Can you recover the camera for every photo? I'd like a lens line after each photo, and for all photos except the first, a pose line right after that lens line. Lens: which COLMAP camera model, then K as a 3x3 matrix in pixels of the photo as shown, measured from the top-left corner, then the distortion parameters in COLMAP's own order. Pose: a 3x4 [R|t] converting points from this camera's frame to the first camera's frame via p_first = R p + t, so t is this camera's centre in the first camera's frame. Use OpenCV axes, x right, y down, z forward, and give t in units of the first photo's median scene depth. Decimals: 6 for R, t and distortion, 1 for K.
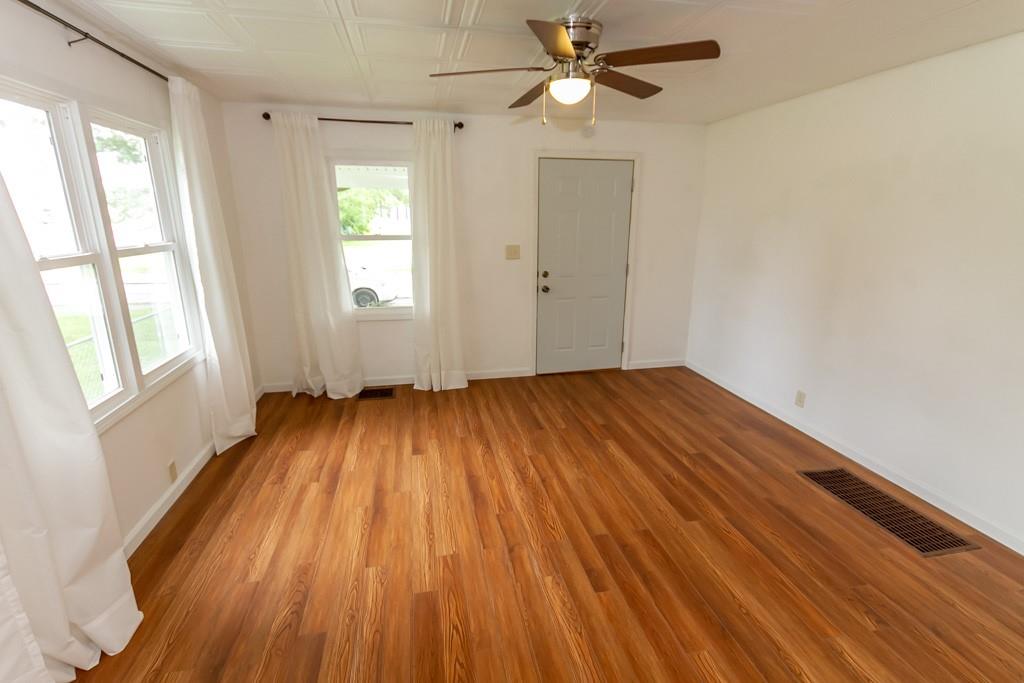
lens RADIAL K [[492.2, 0, 514.3], [0, 492.2, 342.6], [0, 0, 1]] dist [0.016097, -0.000529]
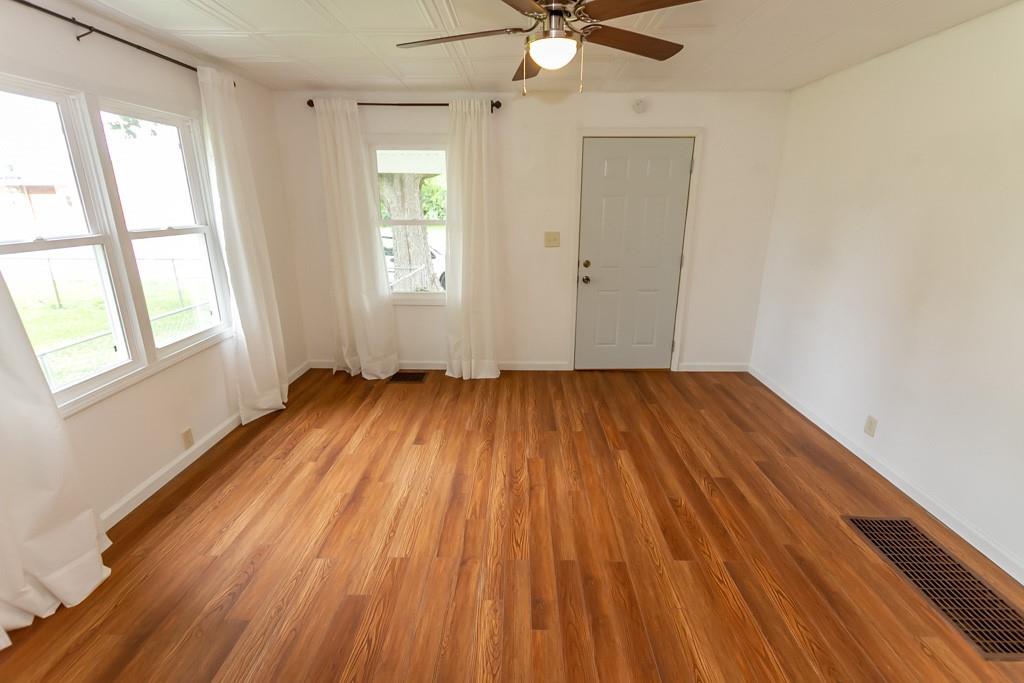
lens RADIAL K [[481.7, 0, 513.2], [0, 481.7, 342.9], [0, 0, 1]] dist [0.017295, -0.005243]
pose [[0.975260, 0.062773, -0.211961, 0.184828], [-0.055594, 0.997665, 0.039665, -0.024904], [0.213956, -0.026900, 0.976473, 0.104698]]
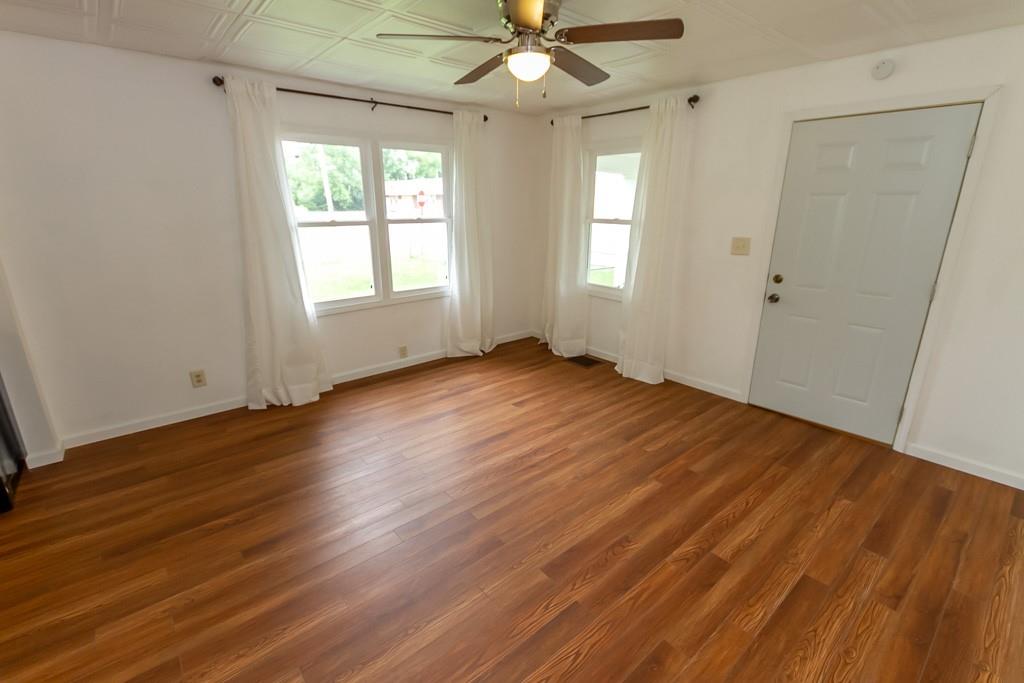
lens RADIAL K [[472.6, 0, 505.9], [0, 472.6, 340.5], [0, 0, 1]] dist [0.015100, -0.000659]
pose [[0.470251, 0.248955, -0.846691, 0.721656], [-0.225573, 0.961426, 0.157408, -0.096267], [0.853218, 0.116969, 0.508269, 0.401013]]
